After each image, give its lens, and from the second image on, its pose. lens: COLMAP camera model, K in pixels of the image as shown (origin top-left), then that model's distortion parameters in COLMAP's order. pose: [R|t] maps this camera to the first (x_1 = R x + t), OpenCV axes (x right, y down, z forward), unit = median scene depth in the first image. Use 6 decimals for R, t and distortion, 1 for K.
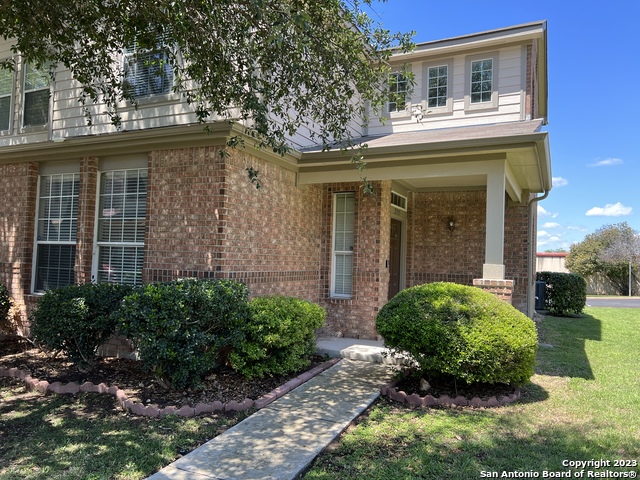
lens RADIAL K [[483.3, 0, 317.4], [0, 483.3, 243.4], [0, 0, 1]] dist [0.069113, -0.070800]
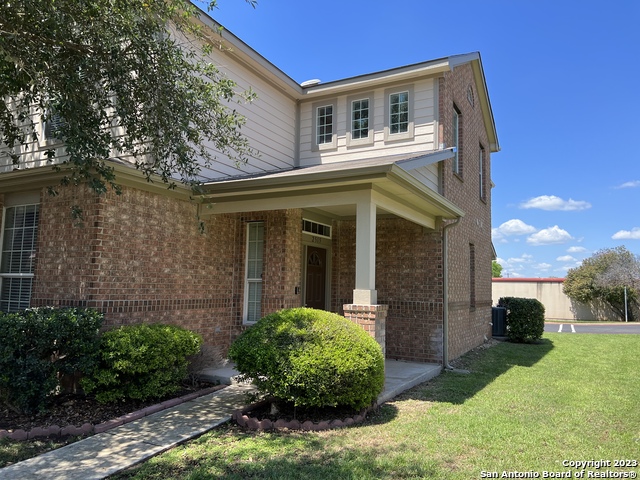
lens RADIAL K [[483.3, 0, 317.4], [0, 483.3, 243.4], [0, 0, 1]] dist [0.069113, -0.070800]
pose [[0.998724, -0.015601, -0.048031, 0.280583], [0.012825, 0.998260, -0.057559, 0.001985], [0.048845, 0.056869, 0.997186, -0.027178]]
